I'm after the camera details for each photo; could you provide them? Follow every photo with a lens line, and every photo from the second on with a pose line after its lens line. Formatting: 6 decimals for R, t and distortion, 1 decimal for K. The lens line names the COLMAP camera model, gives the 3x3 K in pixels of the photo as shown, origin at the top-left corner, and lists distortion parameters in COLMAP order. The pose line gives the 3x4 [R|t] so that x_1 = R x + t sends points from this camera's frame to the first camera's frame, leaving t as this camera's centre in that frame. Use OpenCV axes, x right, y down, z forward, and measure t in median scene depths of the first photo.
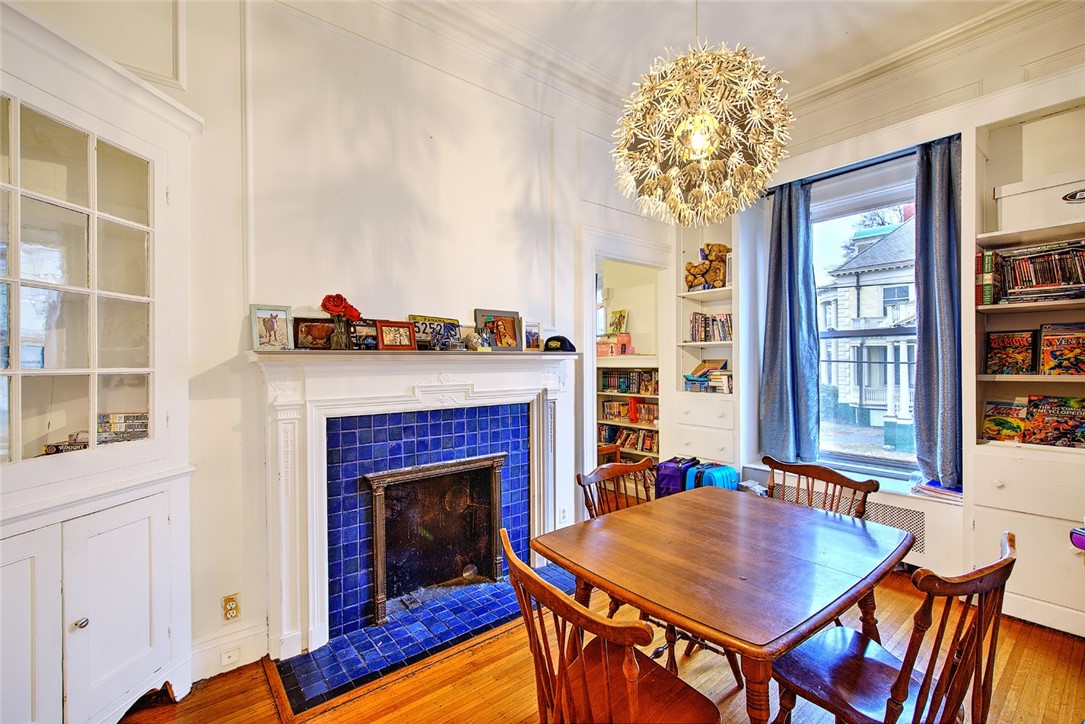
lens RADIAL K [[468.6, 0, 540.9], [0, 468.6, 360.0], [0, 0, 1]] dist [-0.000270, -0.000226]
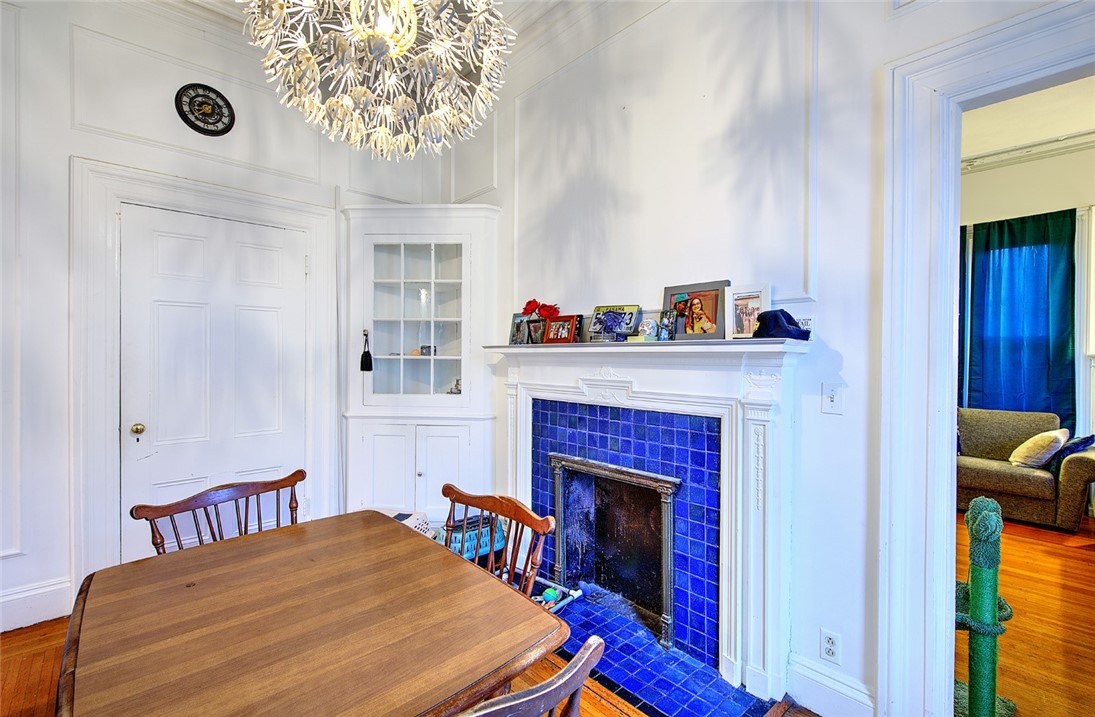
lens RADIAL K [[469.6, 0, 546.0], [0, 469.6, 357.2], [0, 0, 1]] dist [-0.001857, -0.000137]
pose [[0.070146, 0.010623, -0.997480, 0.671872], [-0.002949, 0.999941, 0.010442, 0.000372], [0.997532, 0.002209, 0.070173, 0.789143]]
